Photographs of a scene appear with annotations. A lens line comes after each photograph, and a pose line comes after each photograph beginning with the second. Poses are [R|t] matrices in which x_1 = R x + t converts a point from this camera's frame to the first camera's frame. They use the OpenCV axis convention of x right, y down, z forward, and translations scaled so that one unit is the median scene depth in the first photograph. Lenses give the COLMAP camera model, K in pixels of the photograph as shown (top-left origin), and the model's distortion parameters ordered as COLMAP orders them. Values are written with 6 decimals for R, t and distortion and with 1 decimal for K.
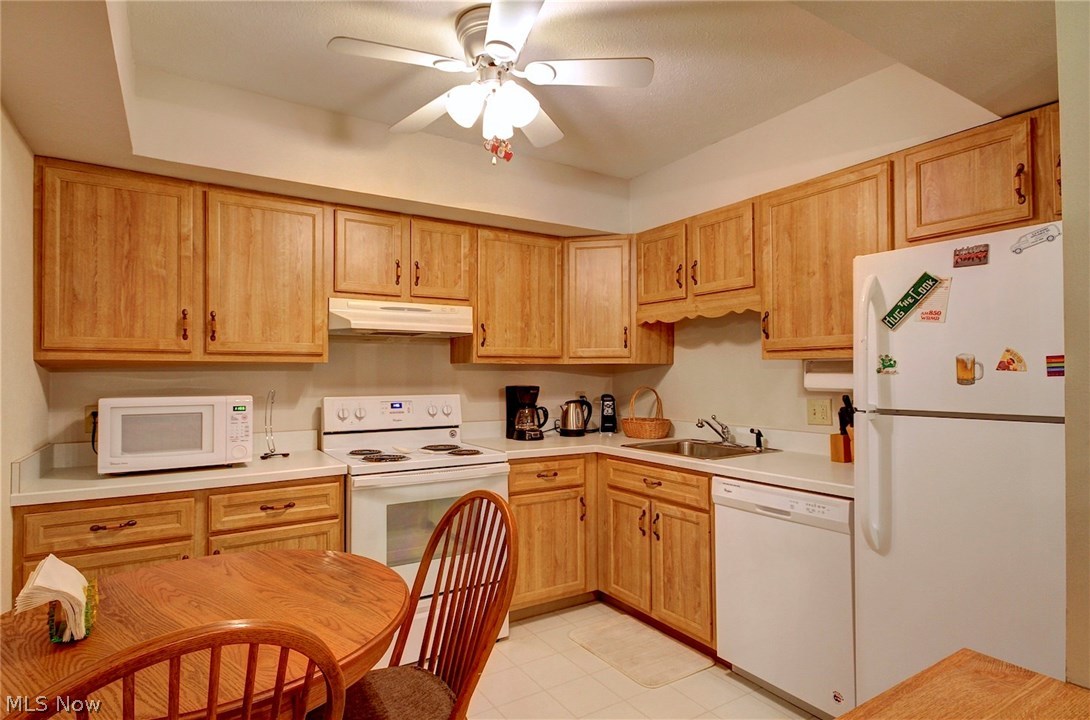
lens RADIAL K [[577.6, 0, 545.0], [0, 577.6, 360.0], [0, 0, 1]] dist [0.010286, 0.001109]
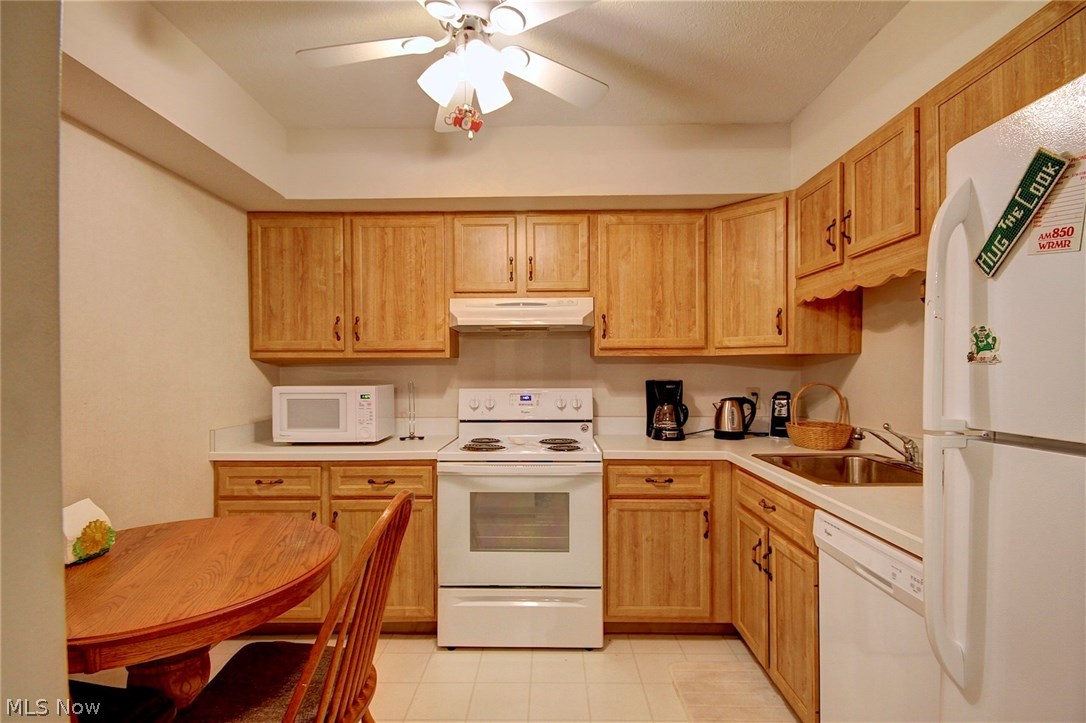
lens RADIAL K [[532.8, 0, 542.7], [0, 532.8, 368.7], [0, 0, 1]] dist [0.004161, 0.000145]
pose [[0.836060, -0.002394, -0.548633, 0.313394], [0.015985, 0.999672, 0.019999, 0.007901], [0.548405, -0.025490, 0.835824, 0.227837]]
